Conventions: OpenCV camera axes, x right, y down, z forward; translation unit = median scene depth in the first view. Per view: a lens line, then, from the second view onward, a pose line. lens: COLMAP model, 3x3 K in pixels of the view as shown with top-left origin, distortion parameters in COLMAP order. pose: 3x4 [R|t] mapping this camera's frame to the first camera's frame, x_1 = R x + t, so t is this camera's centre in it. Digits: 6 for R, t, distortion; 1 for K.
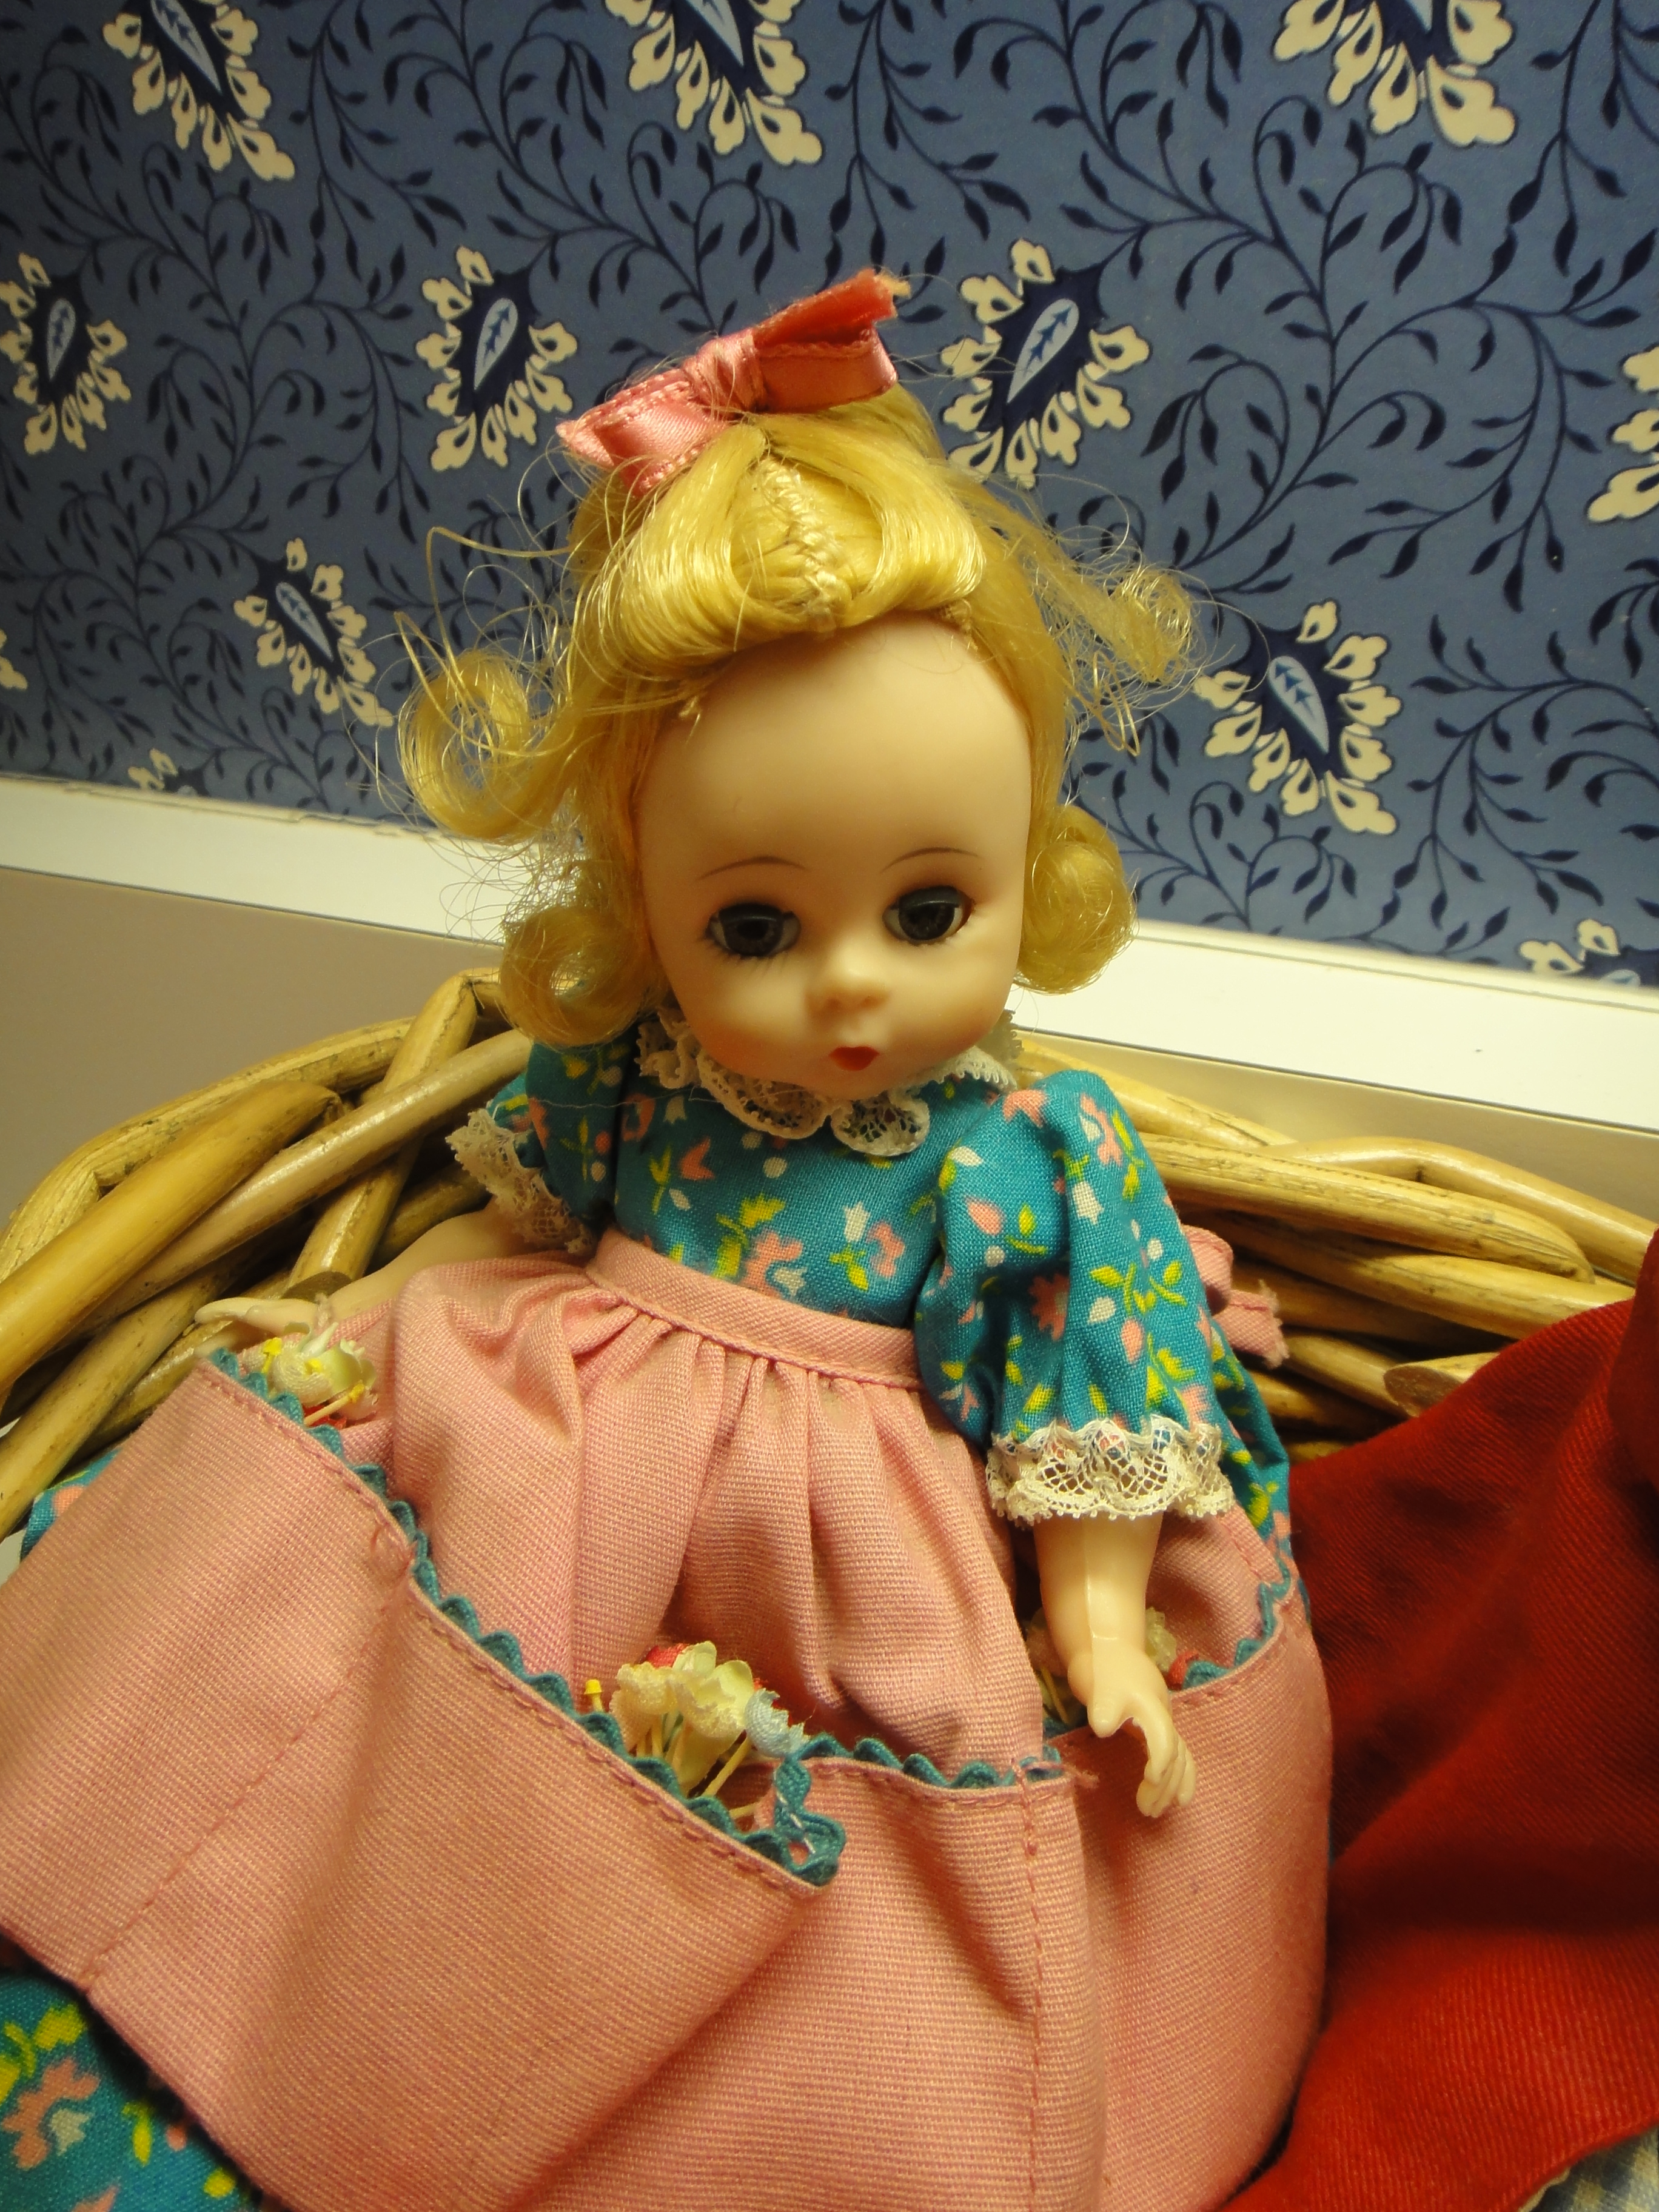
lens RADIAL K [[1580.7, 0, 836.8], [0, 1580.7, 1098.2], [0, 0, 1]] dist [0.011404, -0.002840]
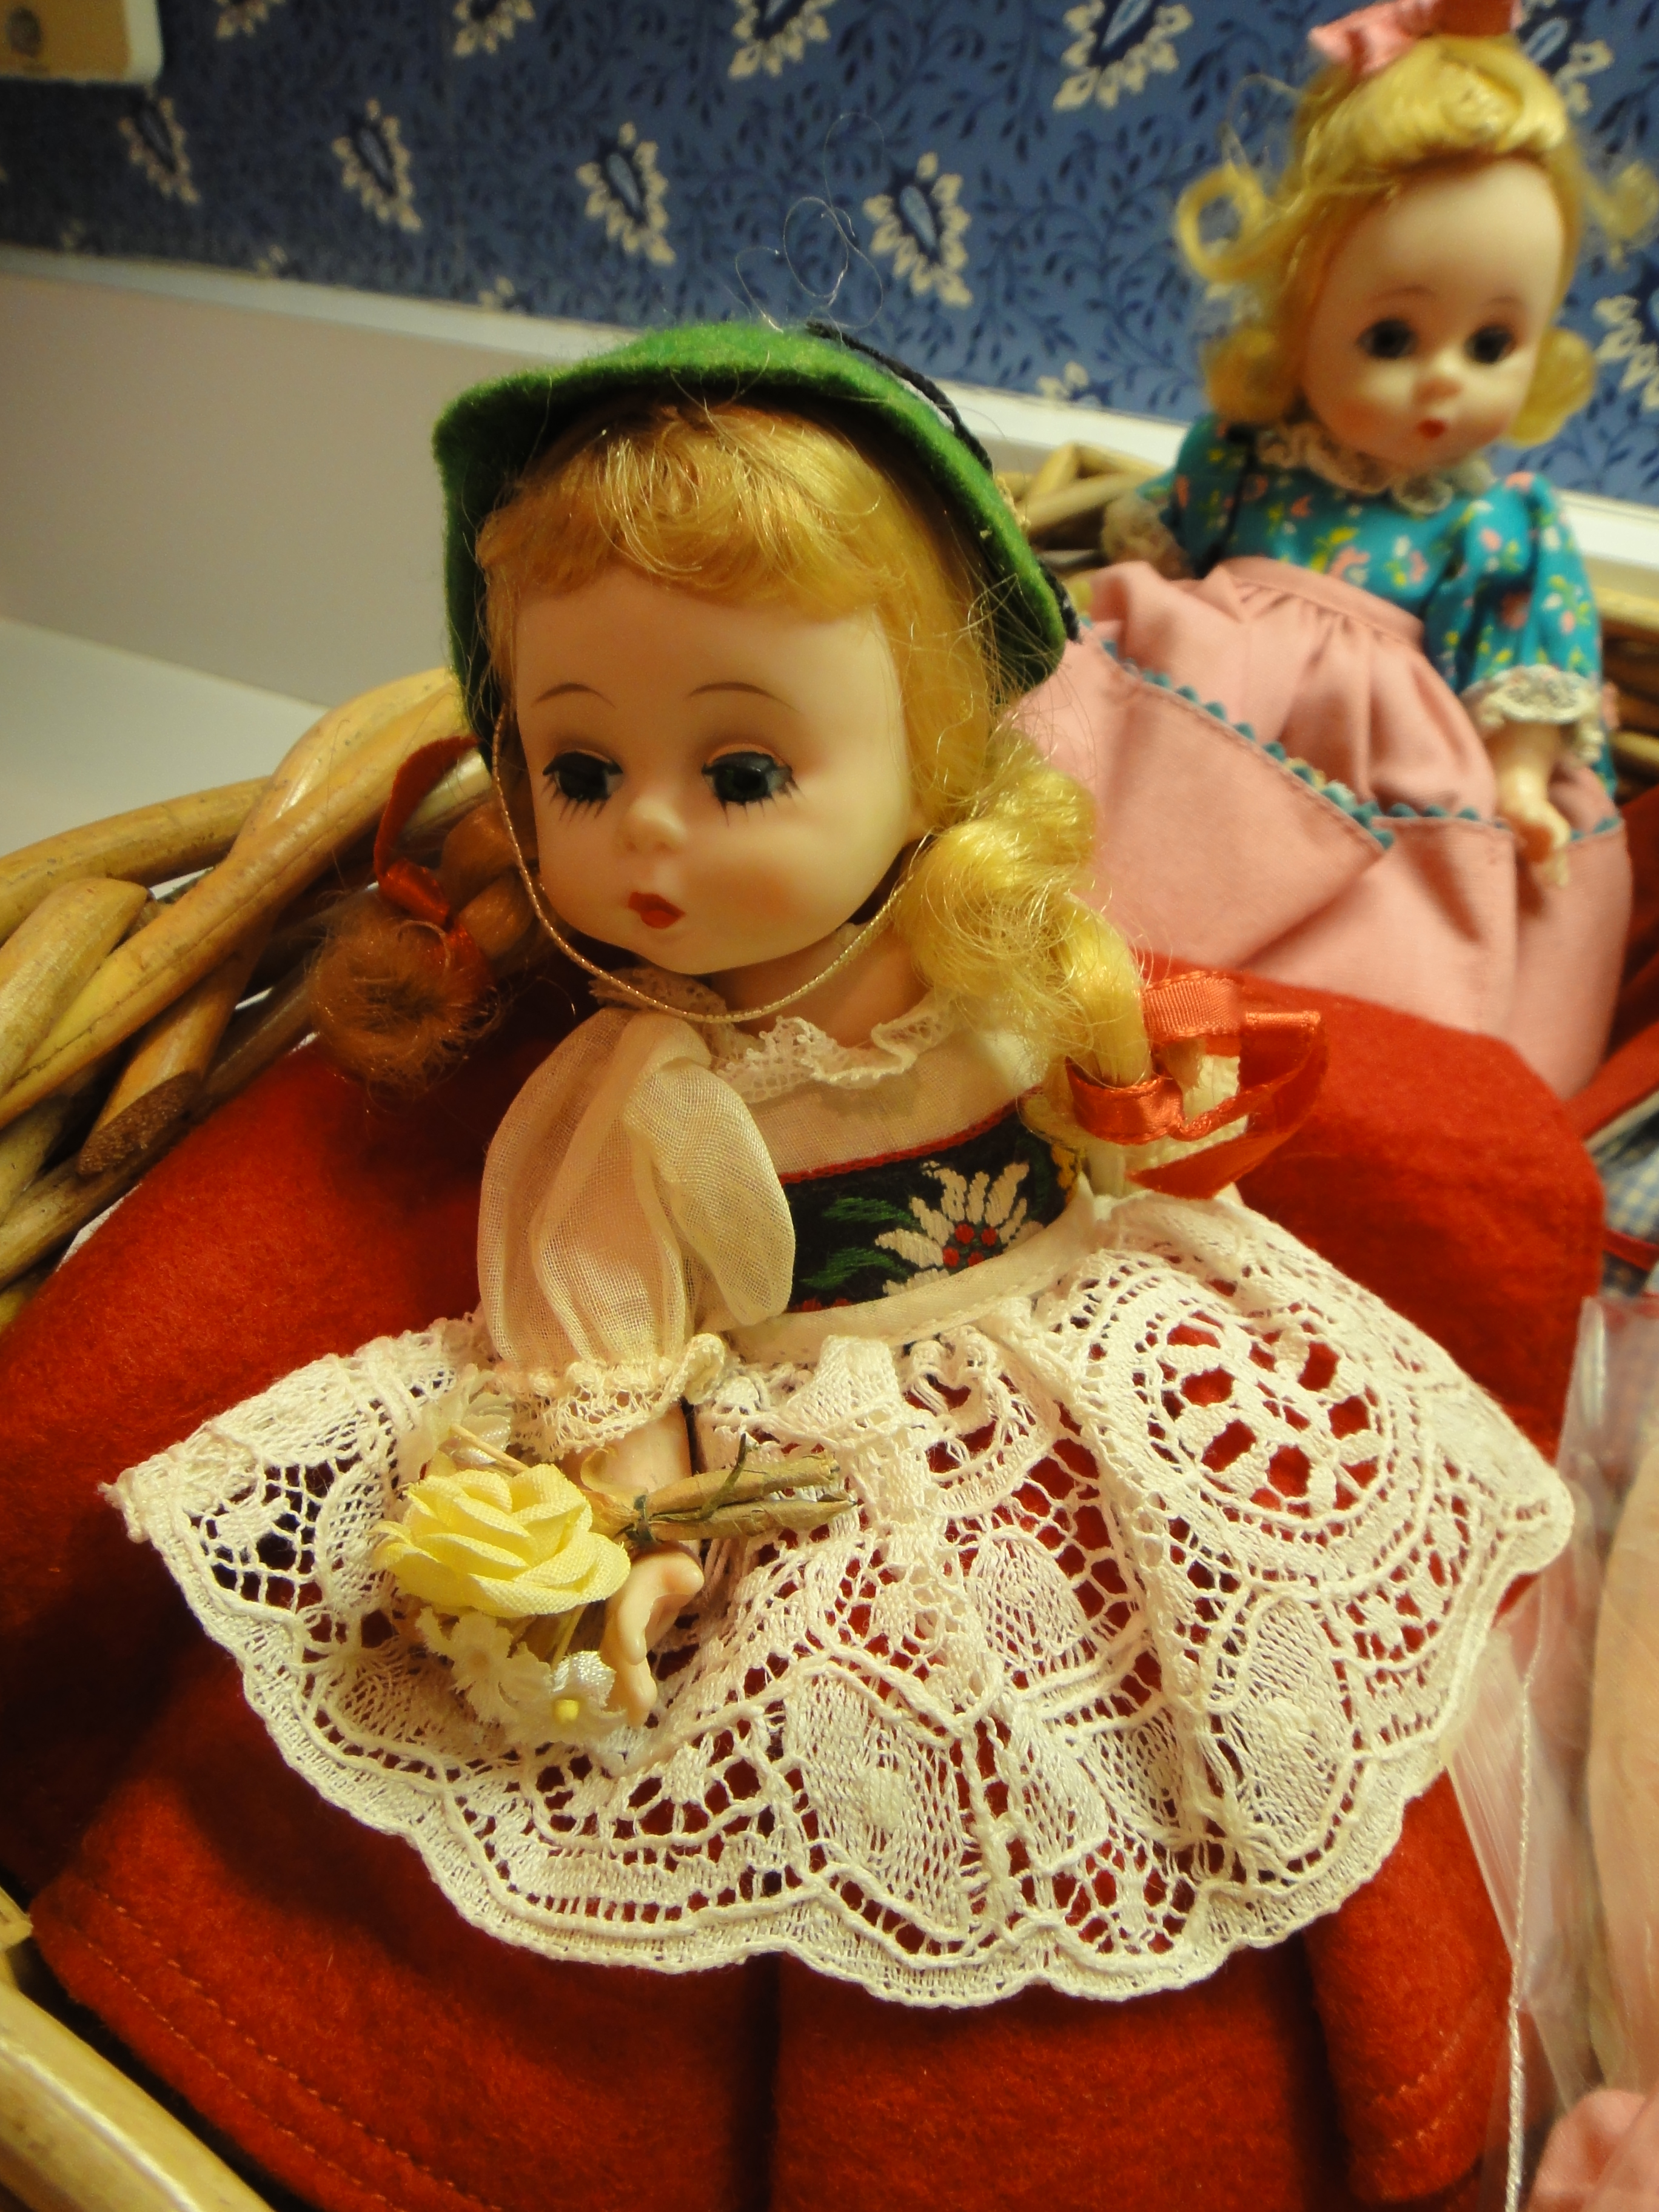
lens RADIAL K [[1616.7, 0, 829.5], [0, 1616.7, 1106.0], [0, 0, 1]] dist [-0.062485, 0.011291]
pose [[0.990534, 0.128182, -0.049106, -0.425201], [-0.122871, 0.987461, 0.099111, 0.565887], [0.061194, -0.092139, 0.993864, -0.747009]]
